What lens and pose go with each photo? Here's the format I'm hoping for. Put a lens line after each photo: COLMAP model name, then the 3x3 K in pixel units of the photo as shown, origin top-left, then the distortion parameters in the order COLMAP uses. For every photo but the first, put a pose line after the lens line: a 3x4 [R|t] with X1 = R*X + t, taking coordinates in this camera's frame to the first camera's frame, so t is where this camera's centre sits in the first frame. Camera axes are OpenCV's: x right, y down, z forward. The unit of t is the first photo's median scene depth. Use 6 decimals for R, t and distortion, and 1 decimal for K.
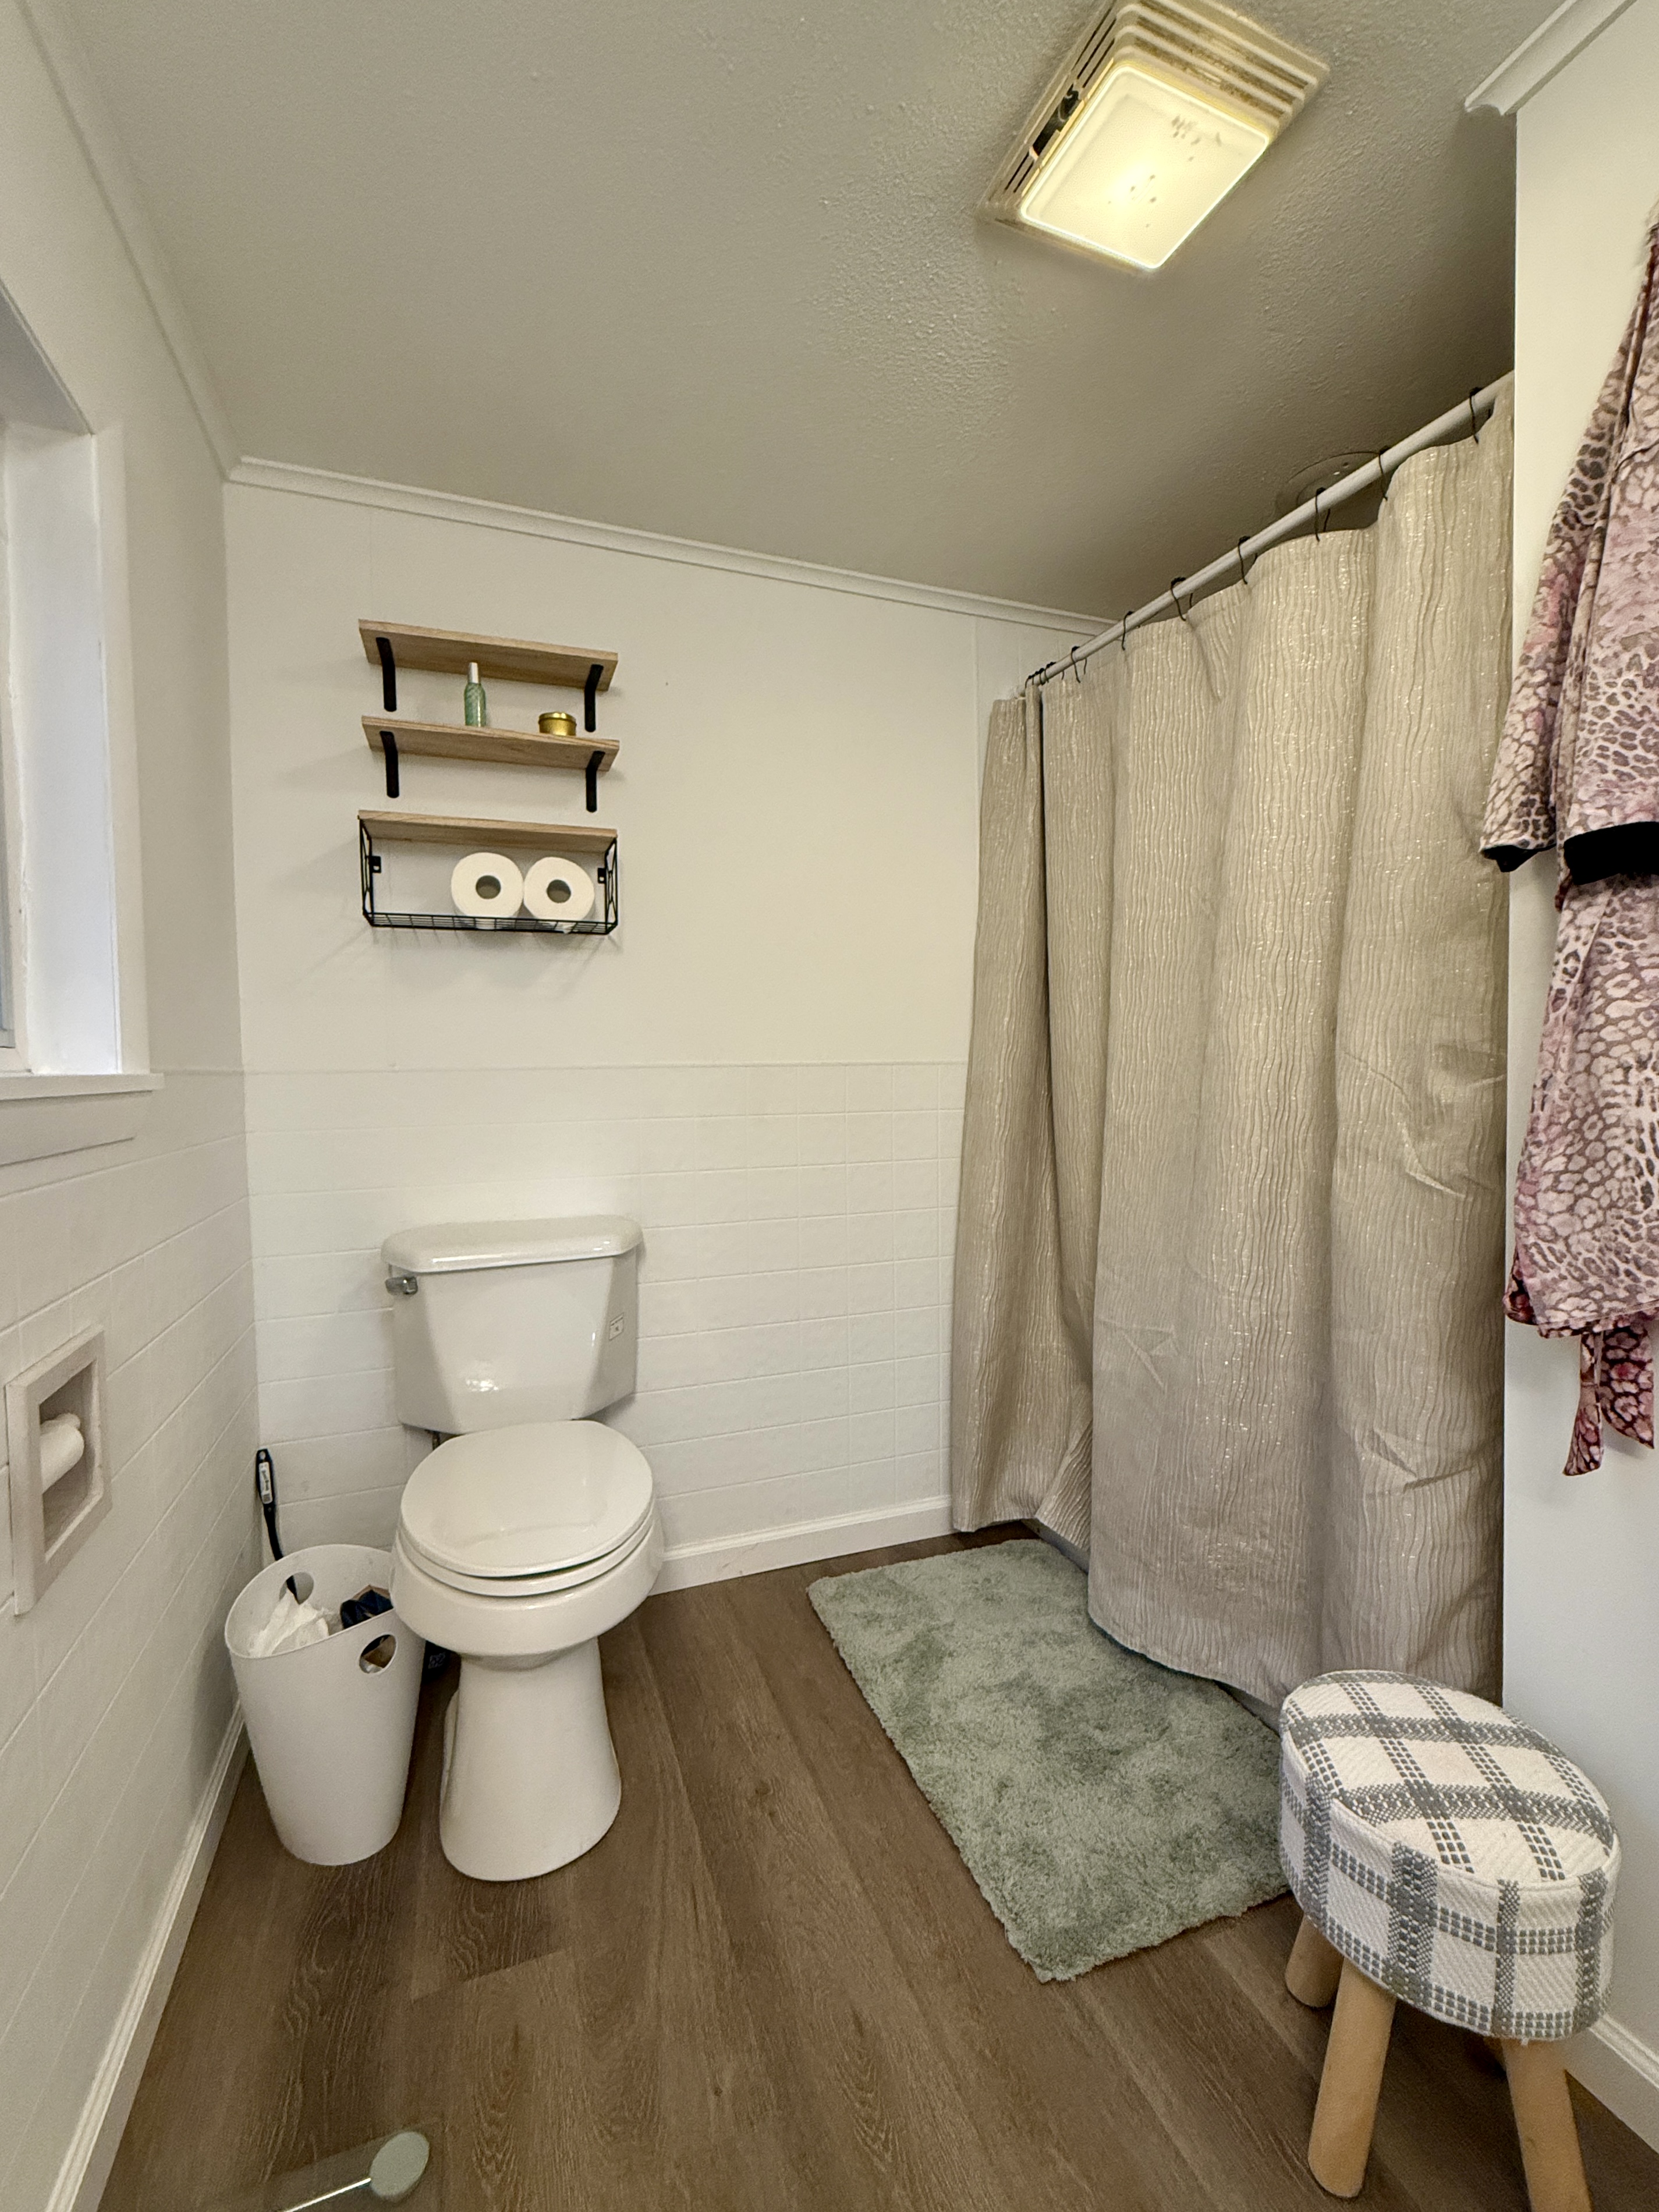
lens RADIAL K [[941.6, 0, 825.9], [0, 941.6, 1099.9], [0, 0, 1]] dist [0.000229, 0.000209]
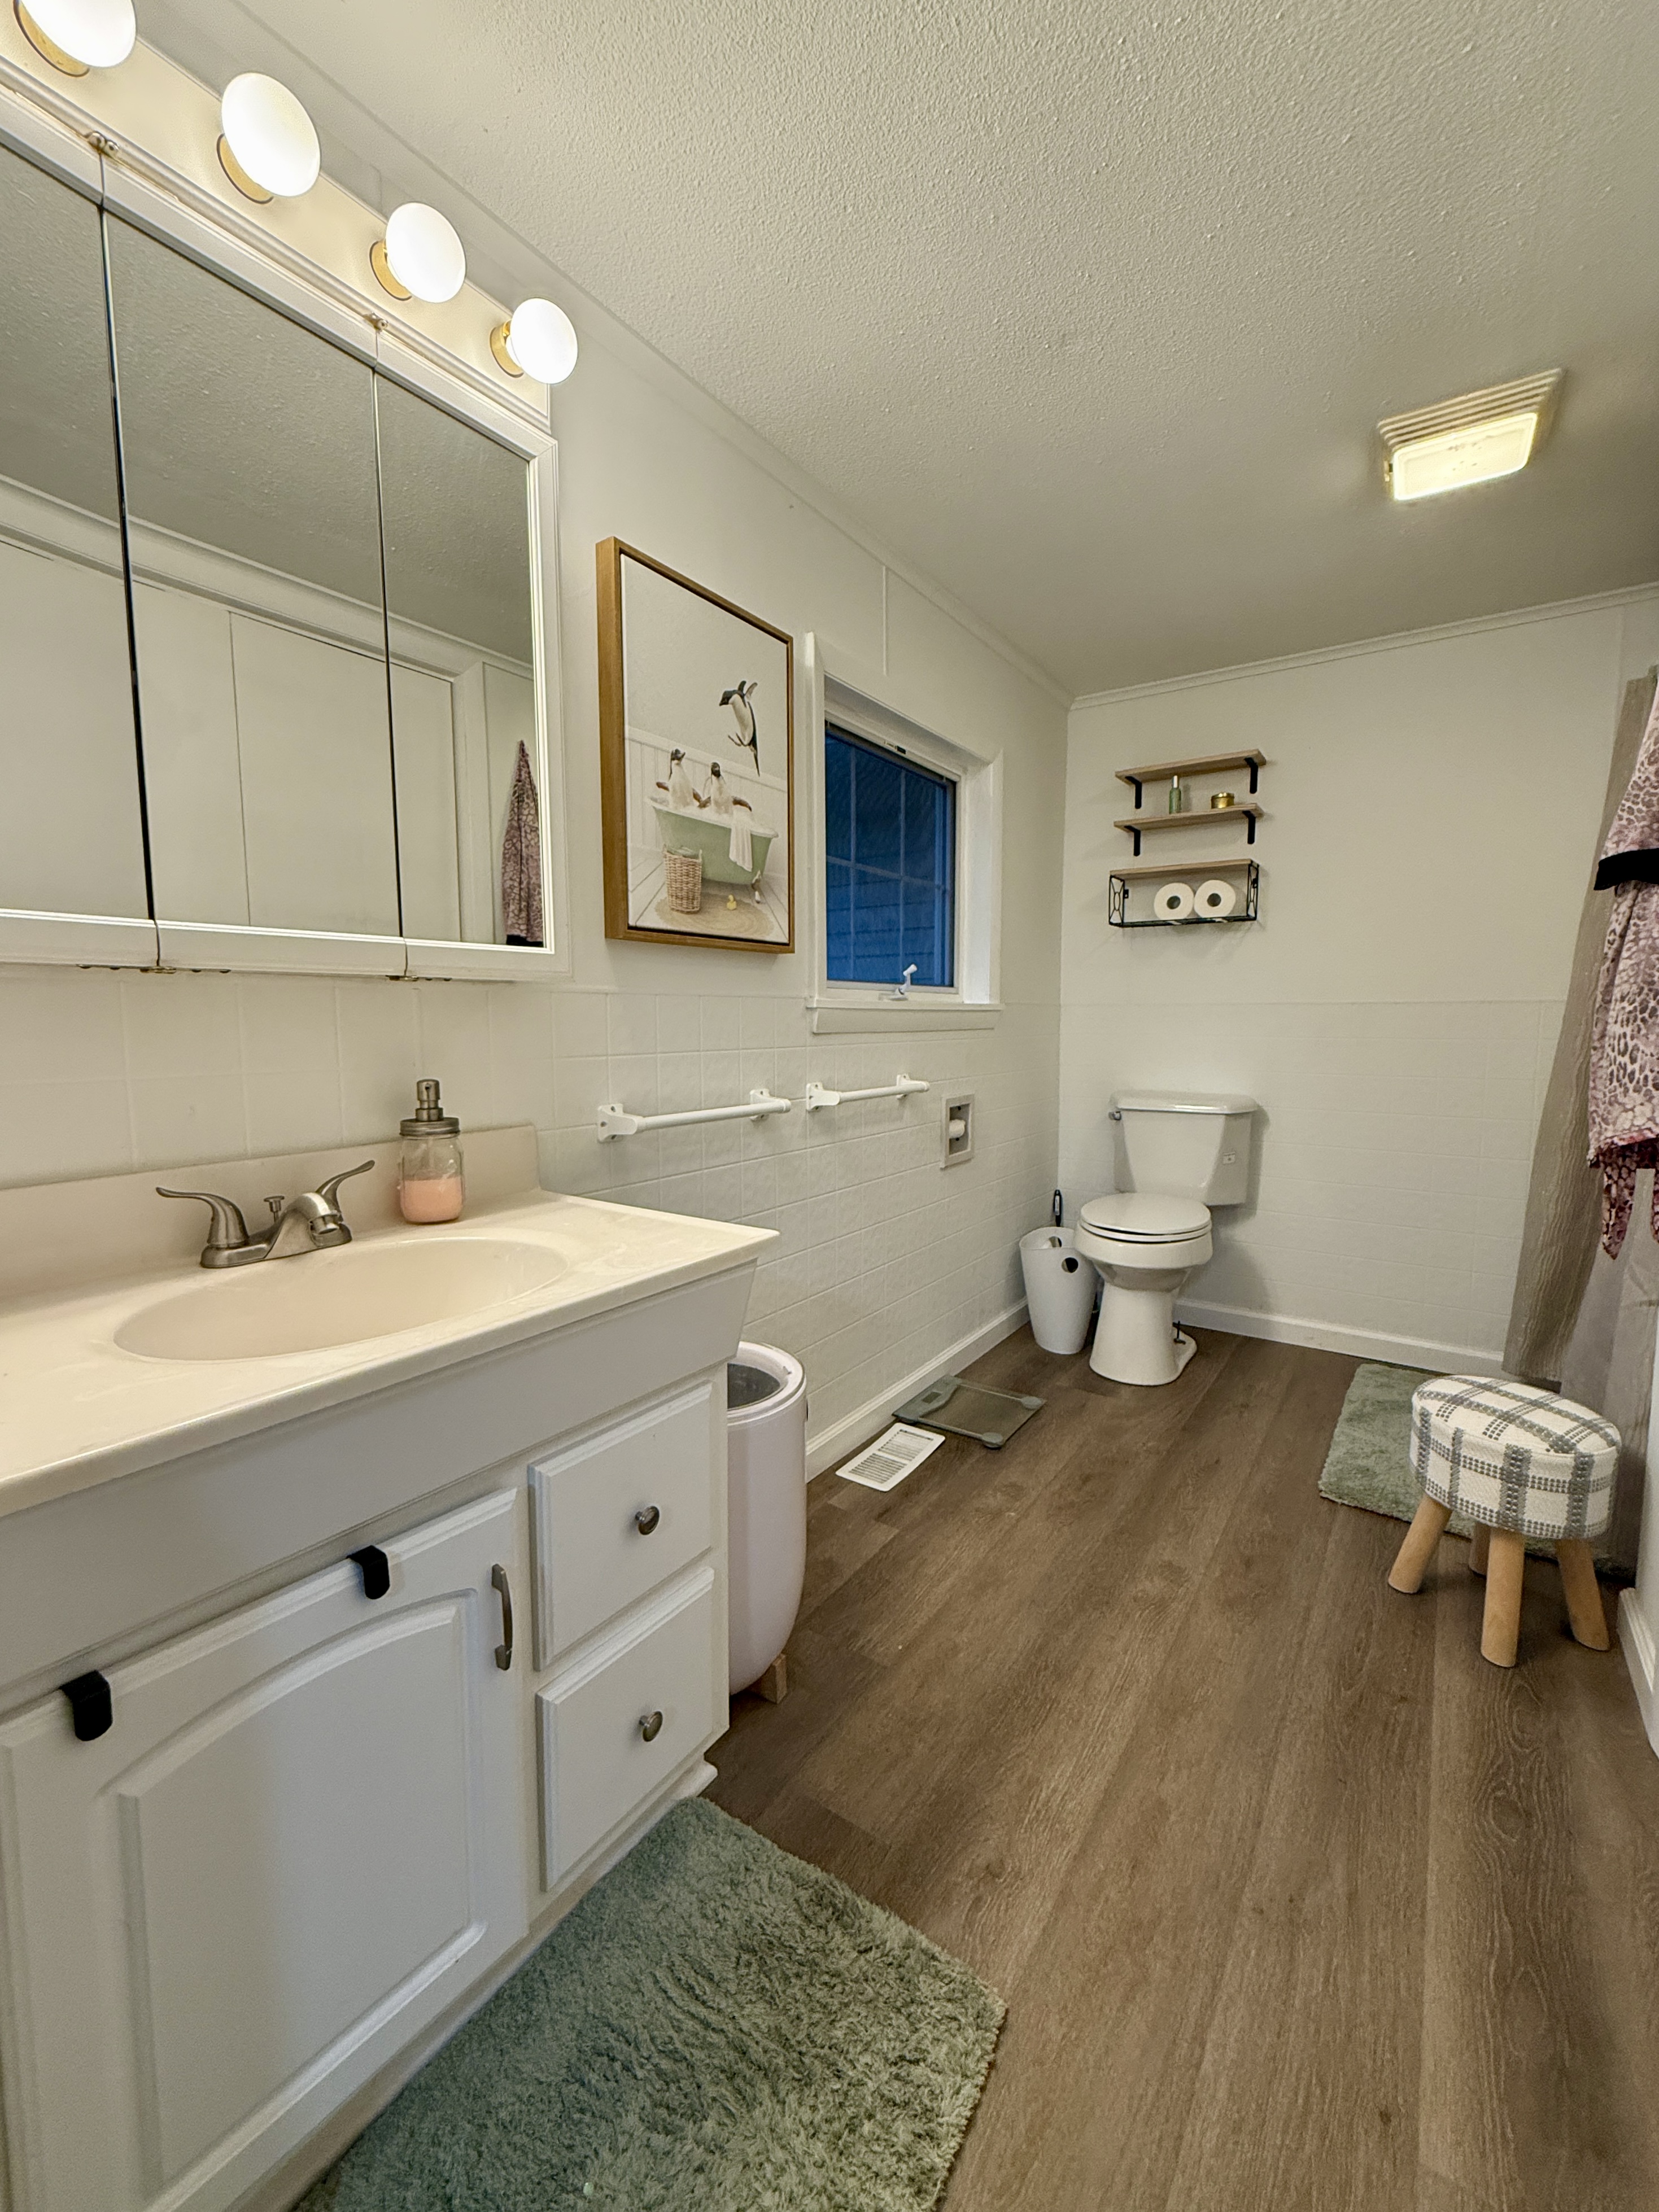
lens RADIAL K [[904.3, 0, 829.5], [0, 904.3, 1106.0], [0, 0, 1]] dist [-0.002252, 0.000231]
pose [[0.575184, 0.094768, -0.812516, 0.718806], [-0.037040, 0.995265, 0.089862, 0.030752], [0.817185, -0.021592, 0.575971, -0.552386]]
